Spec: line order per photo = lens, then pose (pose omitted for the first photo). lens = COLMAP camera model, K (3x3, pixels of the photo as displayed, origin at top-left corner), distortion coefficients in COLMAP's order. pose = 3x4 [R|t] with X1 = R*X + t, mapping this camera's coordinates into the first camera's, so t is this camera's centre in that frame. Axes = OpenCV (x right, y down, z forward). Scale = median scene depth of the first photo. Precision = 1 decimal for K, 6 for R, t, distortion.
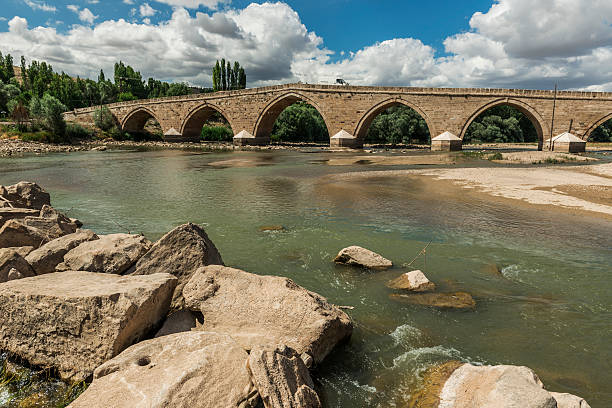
lens RADIAL K [[411.2, 0, 304.5], [0, 411.2, 205.9], [0, 0, 1]] dist [0.006585, -0.002531]
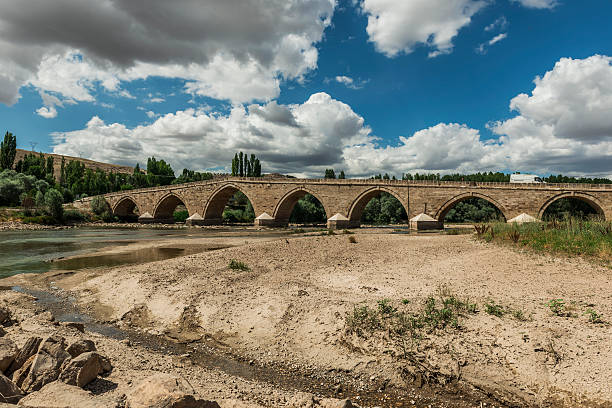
lens RADIAL K [[414.5, 0, 304.7], [0, 414.5, 200.7], [0, 0, 1]] dist [0.004618, -0.002043]
pose [[0.992562, -0.012158, -0.121132, 0.367516], [-0.013392, 0.978057, -0.207906, 0.037790], [0.121002, 0.207982, 0.970619, -0.202610]]
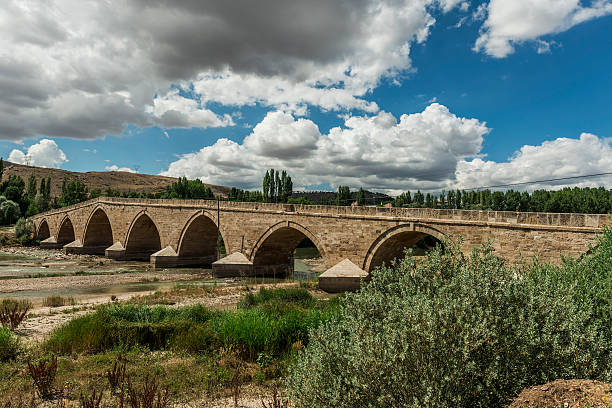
lens RADIAL K [[415.7, 0, 304.3], [0, 415.7, 201.8], [0, 0, 1]] dist [0.004505, -0.000945]
pose [[0.930398, -0.019042, -0.366057, 0.887590], [-0.072887, 0.969097, -0.235667, -0.074774], [0.359232, 0.245945, 0.900257, 0.239137]]
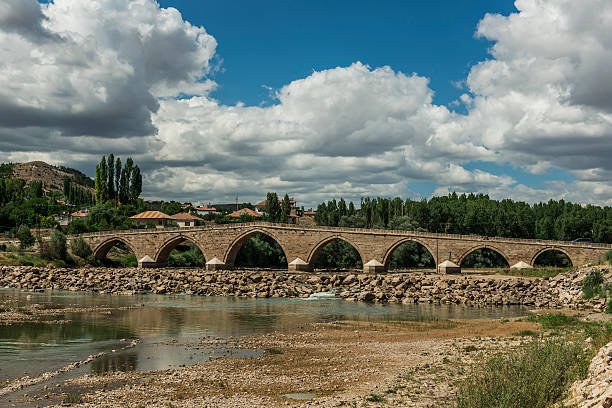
lens RADIAL K [[921.6, 0, 306.0], [0, 921.6, 204.0], [0, 0, 1]] dist [0.001423, -0.008796]
pose [[0.988886, 0.007302, 0.148496, -0.320386], [0.025943, 0.974995, -0.220708, 0.295703], [-0.146395, 0.222107, 0.963969, -1.871230]]
